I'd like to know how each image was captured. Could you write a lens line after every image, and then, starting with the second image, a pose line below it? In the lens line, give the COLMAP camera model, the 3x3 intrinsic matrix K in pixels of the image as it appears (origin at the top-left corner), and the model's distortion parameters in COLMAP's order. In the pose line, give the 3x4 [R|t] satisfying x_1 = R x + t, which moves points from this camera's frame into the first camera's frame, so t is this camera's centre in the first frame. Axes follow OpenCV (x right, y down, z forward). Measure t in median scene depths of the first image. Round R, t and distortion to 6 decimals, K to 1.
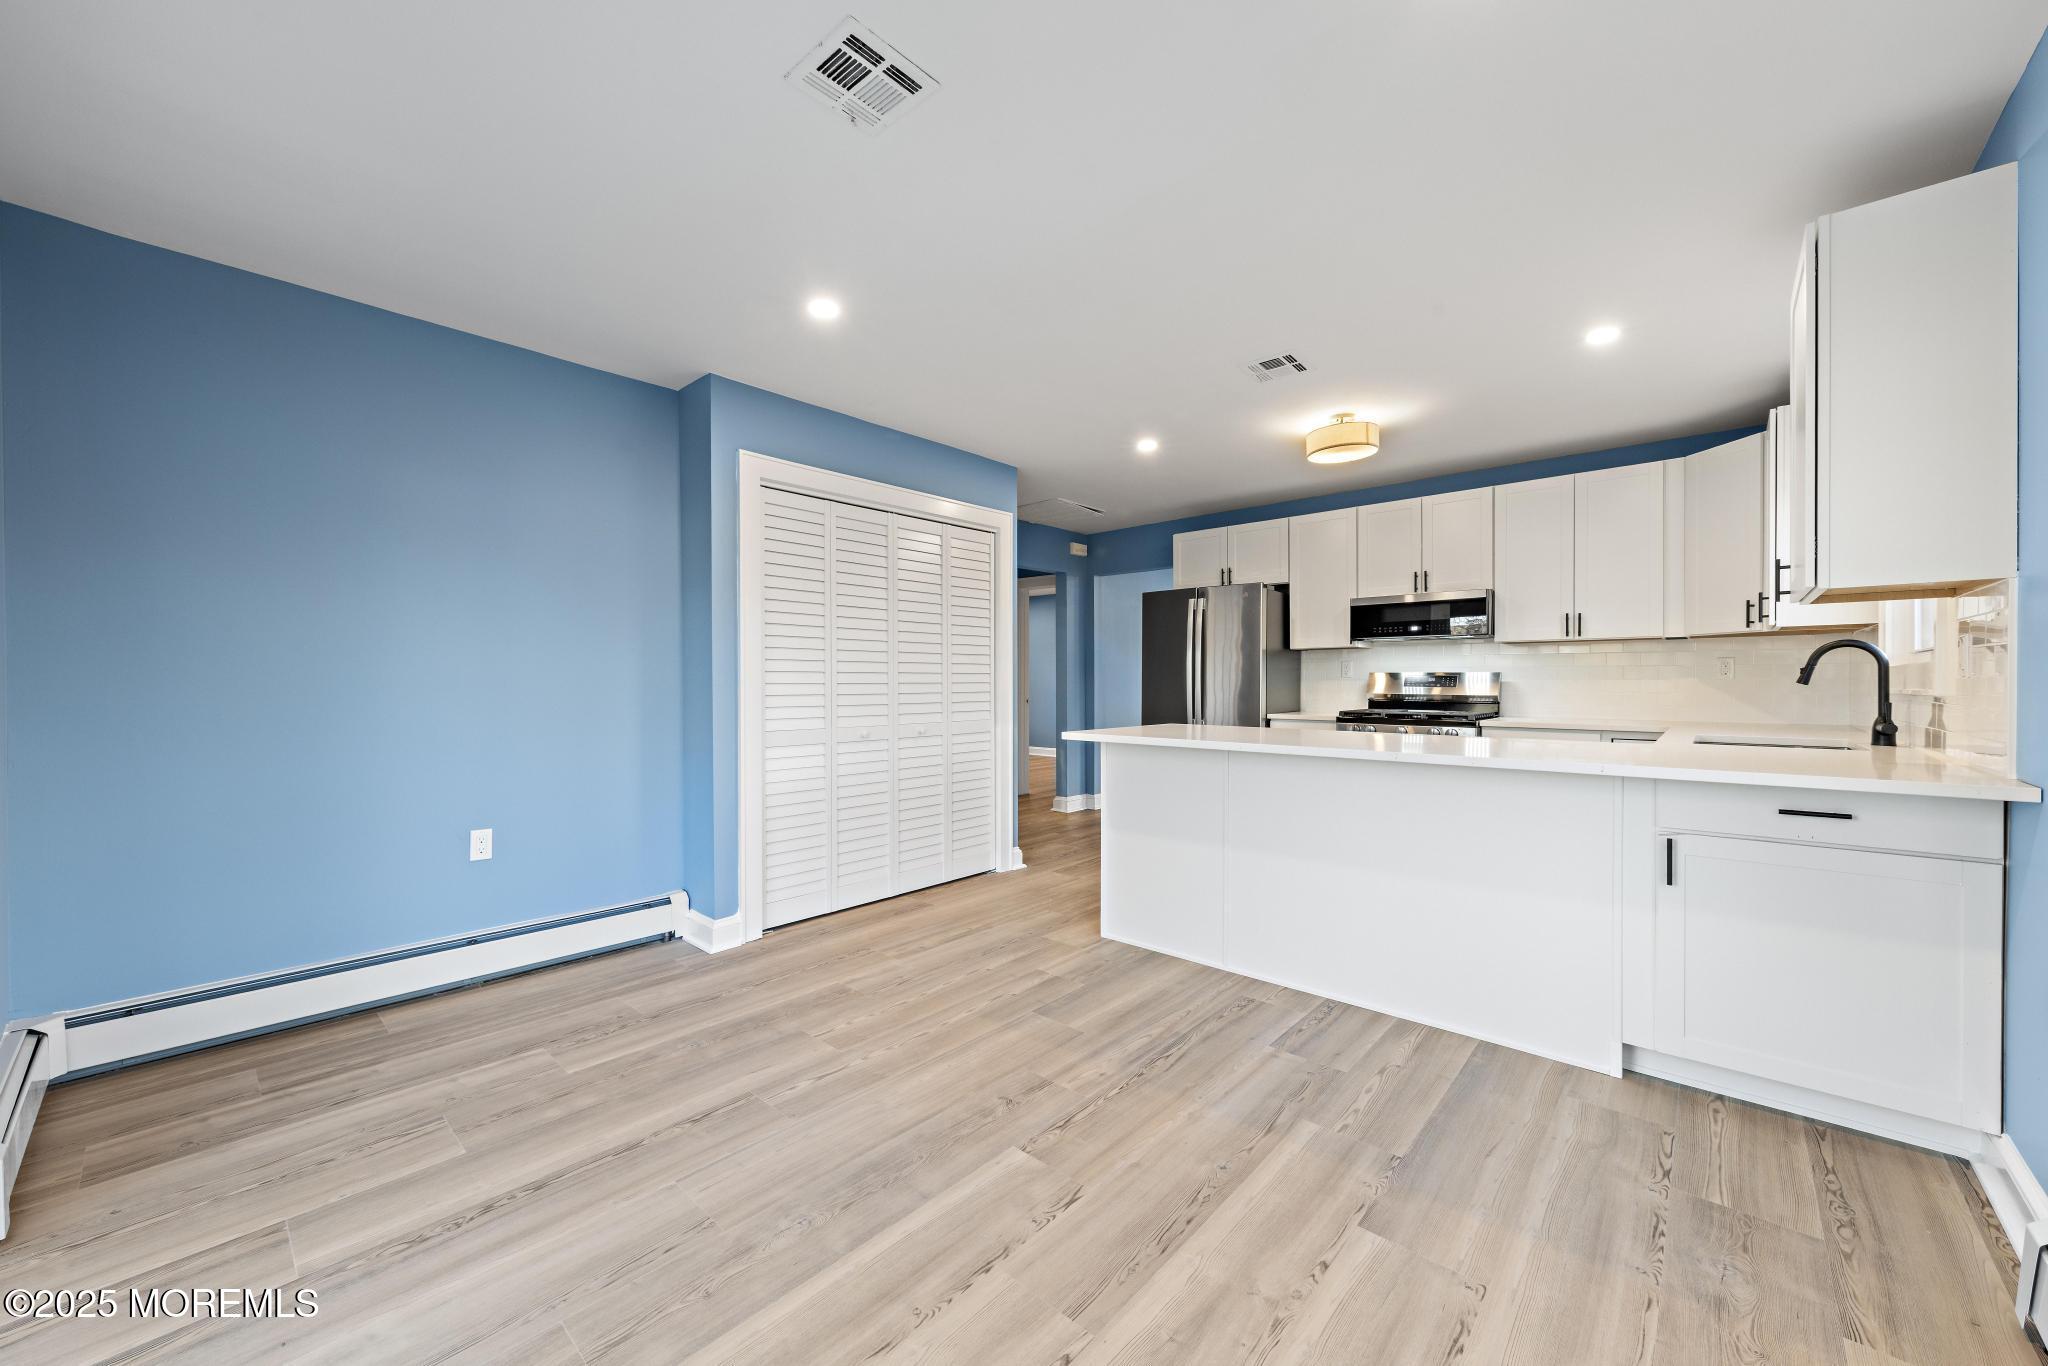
lens RADIAL K [[745.5, 0, 1024.0], [0, 745.5, 683.0], [0, 0, 1]] dist [0.000201, 0.000028]
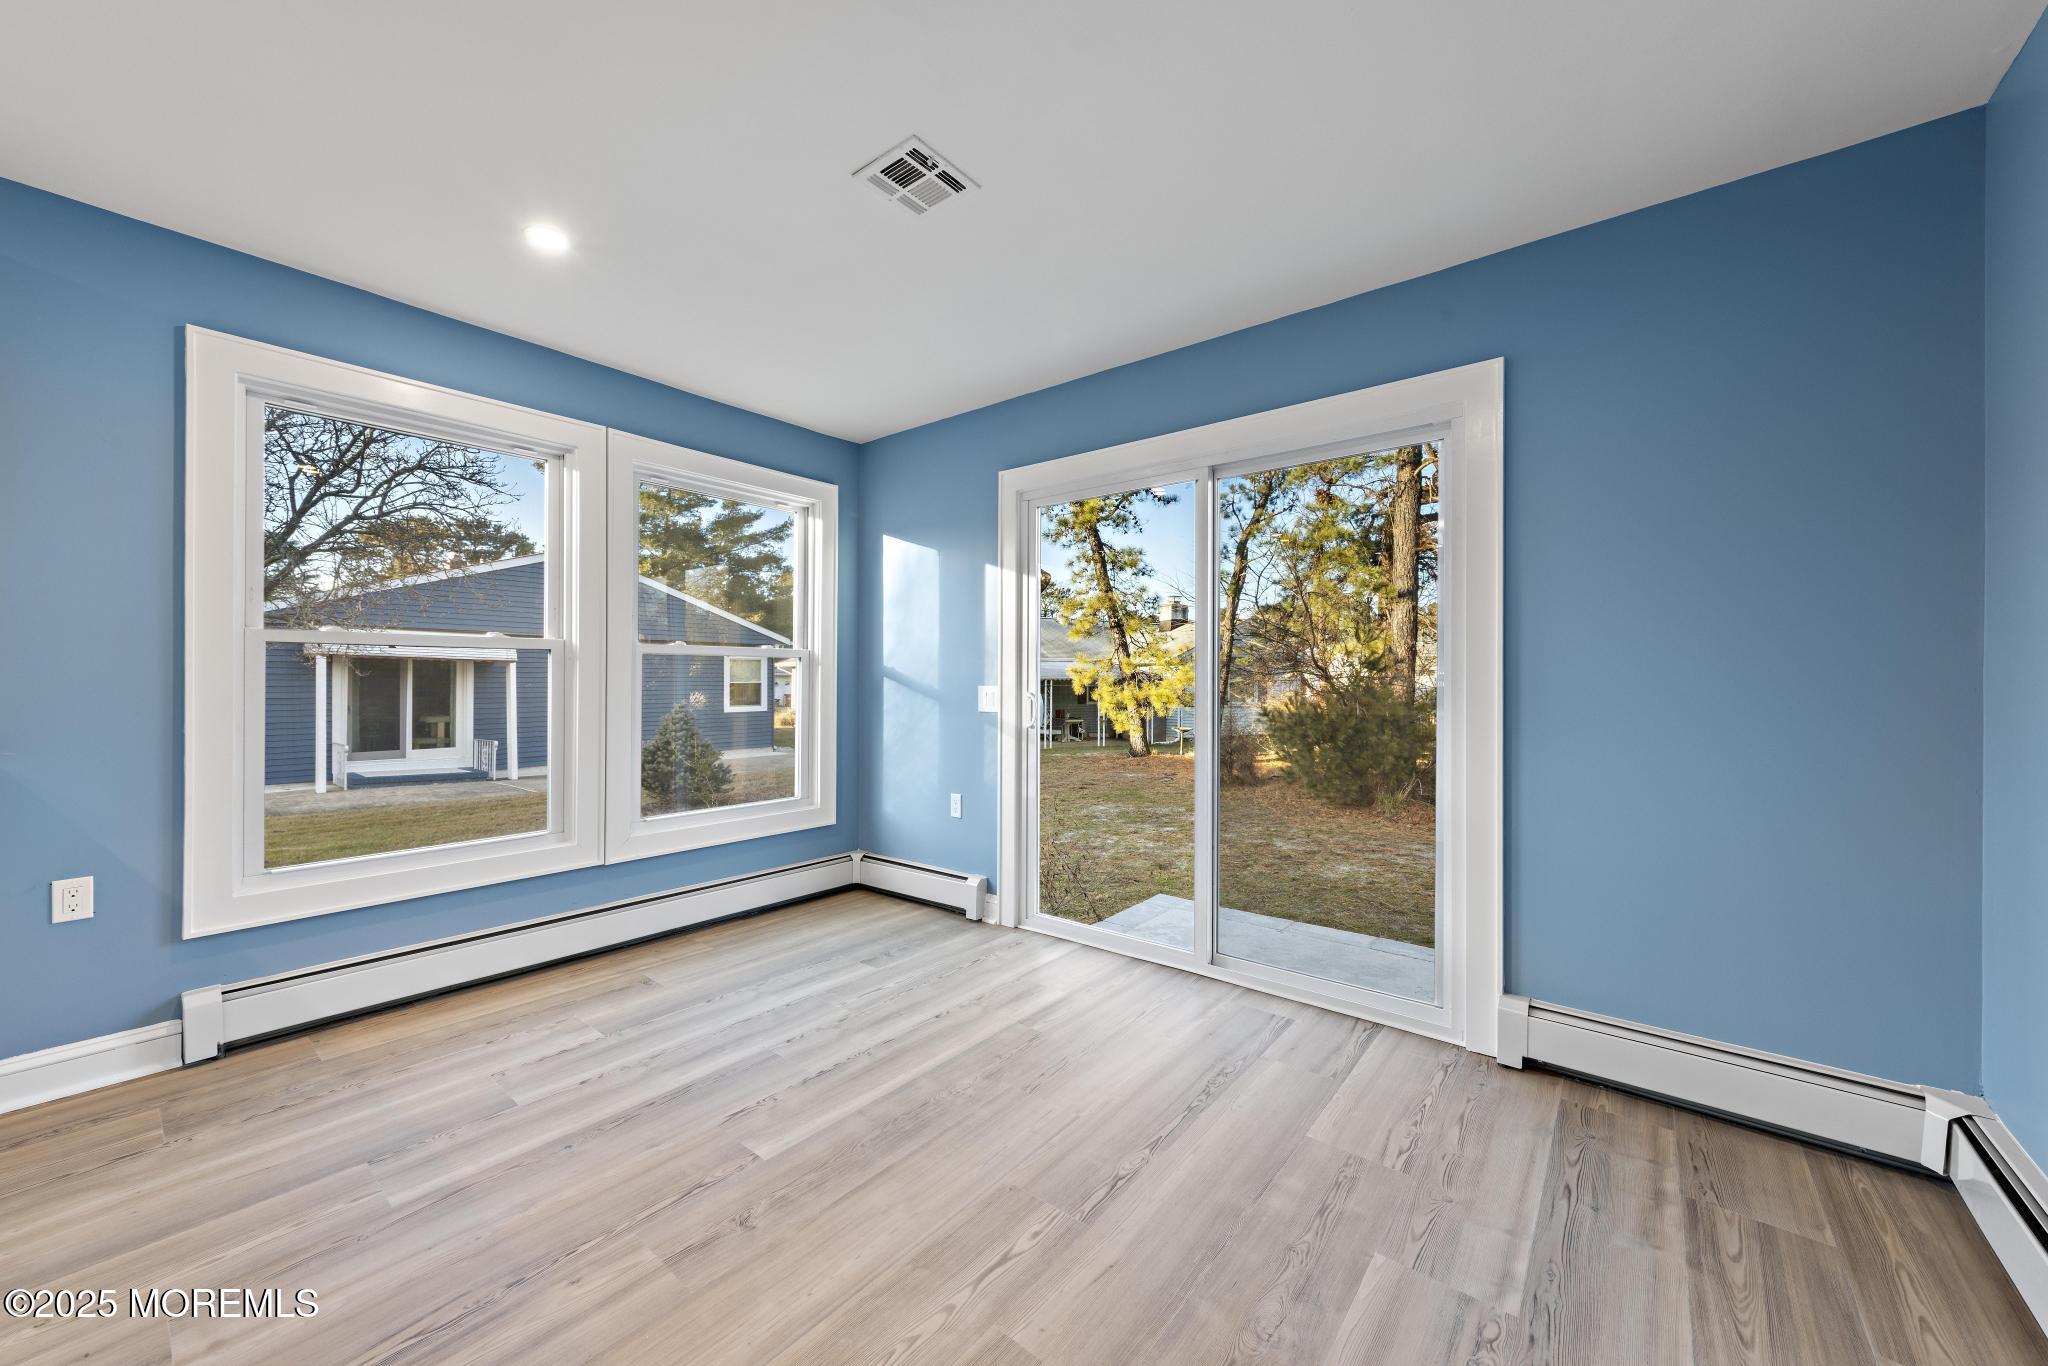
lens RADIAL K [[745.5, 0, 1024.0], [0, 745.5, 683.0], [0, 0, 1]] dist [0.000201, 0.000028]
pose [[-0.998758, -0.004842, -0.049597, -0.303417], [-0.005119, 0.999972, 0.005465, -0.002993], [0.049569, 0.005712, -0.998754, 2.014354]]
